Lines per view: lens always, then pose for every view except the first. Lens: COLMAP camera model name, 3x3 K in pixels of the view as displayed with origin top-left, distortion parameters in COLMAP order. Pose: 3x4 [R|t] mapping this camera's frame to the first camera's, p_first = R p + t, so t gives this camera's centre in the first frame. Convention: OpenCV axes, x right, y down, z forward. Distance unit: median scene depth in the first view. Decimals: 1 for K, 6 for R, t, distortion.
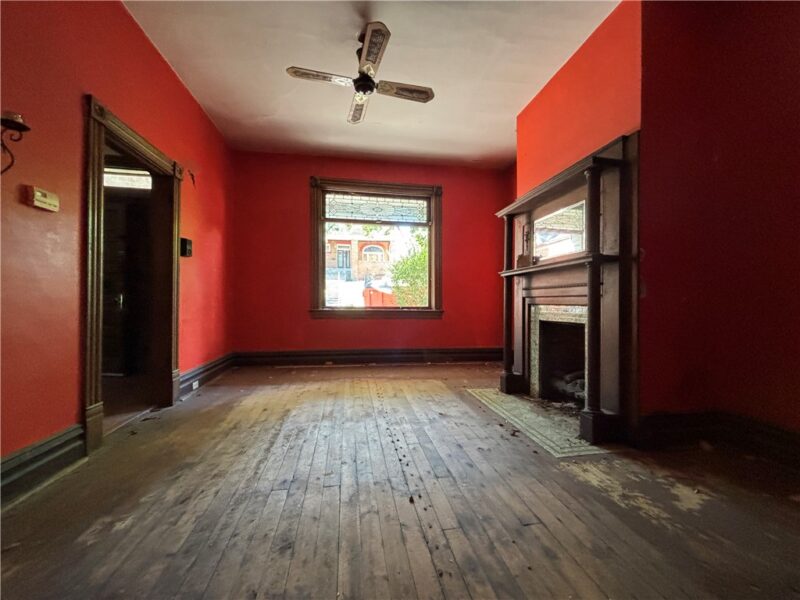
lens RADIAL K [[325.4, 0, 398.3], [0, 325.4, 301.0], [0, 0, 1]] dist [0.000417, 0.002003]
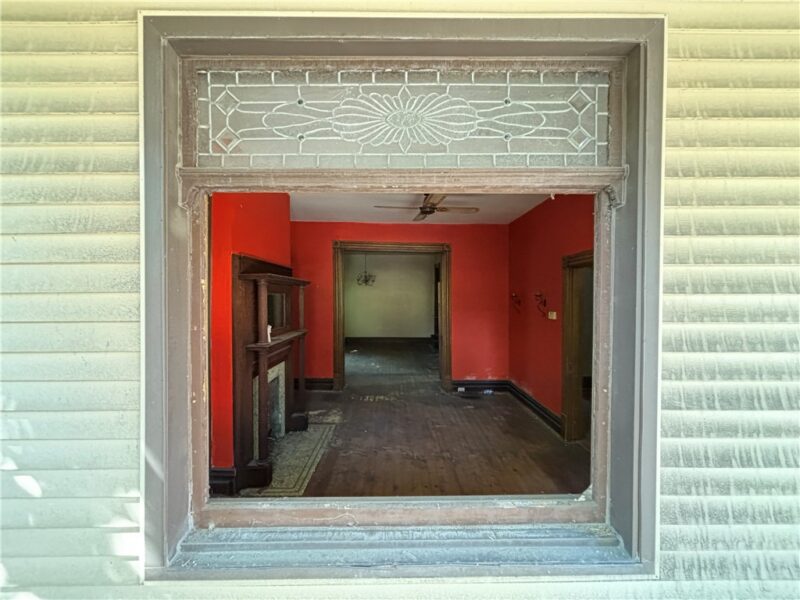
lens RADIAL K [[325.4, 0, 396.2], [0, 325.4, 299.3], [0, 0, 1]] dist [0.000417, 0.002003]
pose [[-0.987768, -0.010265, 0.155590, -0.180559], [-0.009315, 0.999933, 0.006836, -0.282389], [-0.155650, 0.005303, -0.987798, 2.320015]]
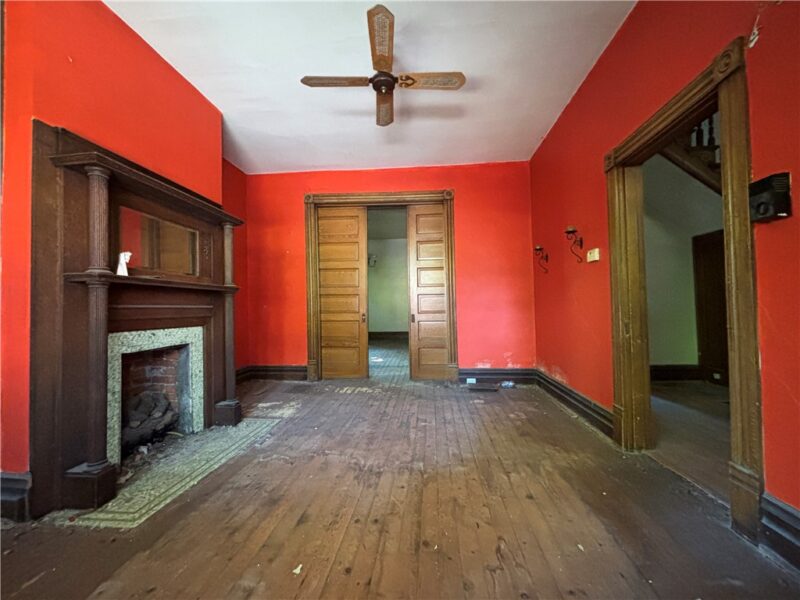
lens RADIAL K [[325.4, 0, 395.9], [0, 325.4, 300.1], [0, 0, 1]] dist [0.000417, 0.002003]
pose [[-0.964898, 0.014943, 0.262198, -0.350201], [0.009055, 0.999679, -0.023650, -0.038533], [-0.262467, -0.020445, -0.964724, 1.794859]]
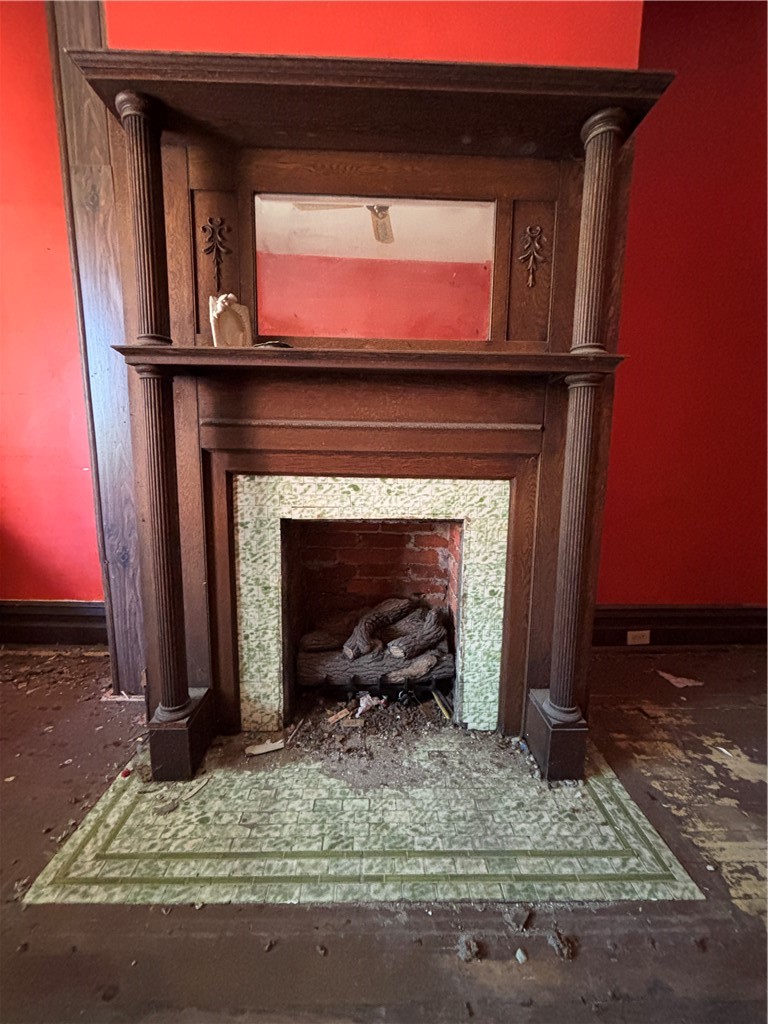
lens RADIAL K [[416.5, 0, 384.7], [0, 416.5, 509.2], [0, 0, 1]] dist [0.000417, 0.002003]
pose [[0.132490, -0.145053, 0.980513, 0.022477], [-0.016230, 0.988784, 0.148469, -0.022471], [-0.991052, -0.035584, 0.128649, 0.996294]]
